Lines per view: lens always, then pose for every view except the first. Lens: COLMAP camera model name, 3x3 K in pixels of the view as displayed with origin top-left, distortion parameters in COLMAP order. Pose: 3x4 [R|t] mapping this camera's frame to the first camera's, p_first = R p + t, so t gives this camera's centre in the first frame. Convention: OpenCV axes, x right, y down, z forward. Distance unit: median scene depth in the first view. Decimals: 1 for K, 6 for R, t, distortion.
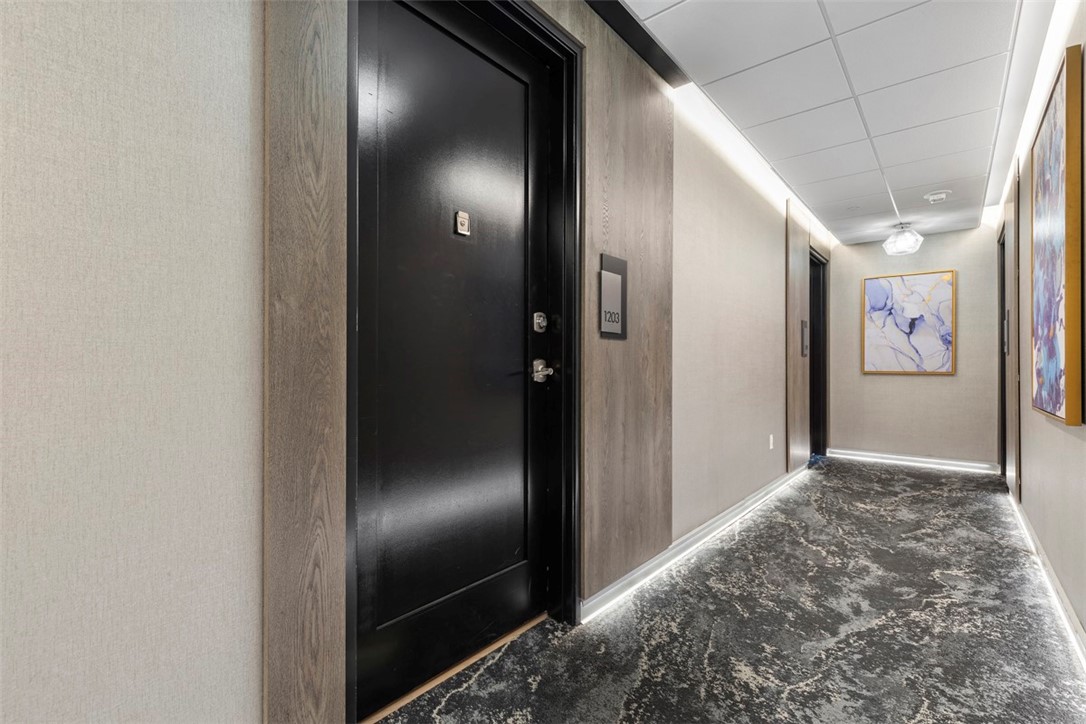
lens RADIAL K [[495.5, 0, 544.0], [0, 495.5, 365.0], [0, 0, 1]] dist [0.003687, -0.000011]
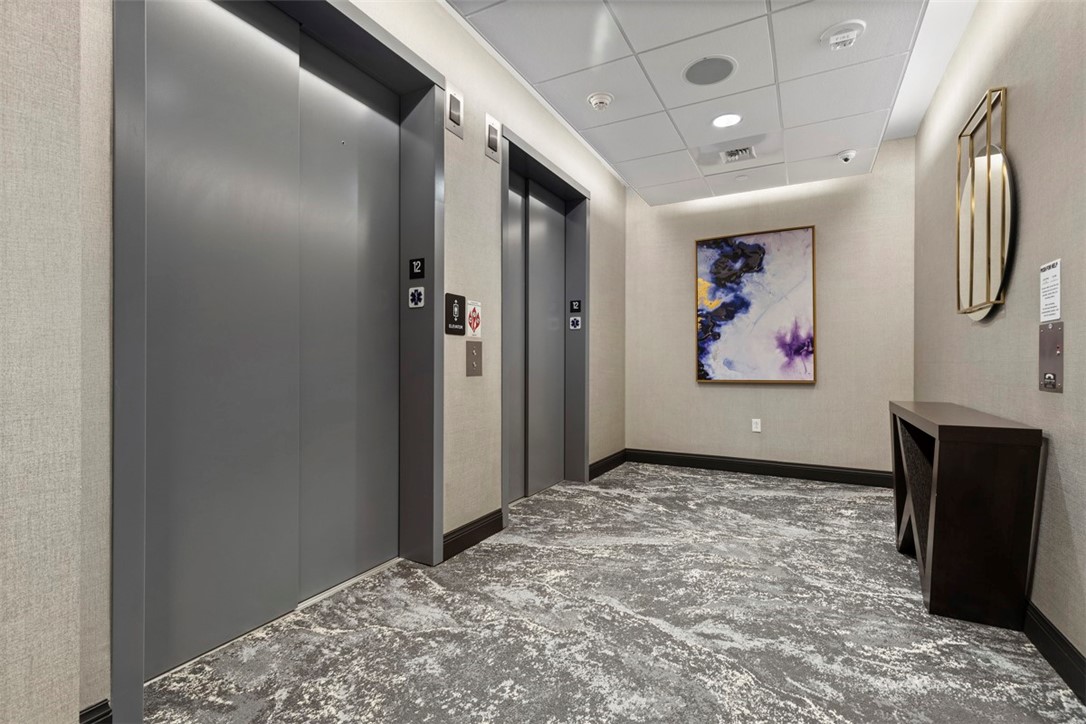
lens RADIAL K [[495.5, 0, 543.3], [0, 495.5, 365.5], [0, 0, 1]] dist [0.003687, -0.000011]
pose [[0.195322, -0.004156, -0.980730, 1.446823], [0.002950, 0.999989, -0.003650, 0.015146], [0.980735, -0.002180, 0.195332, 0.540195]]
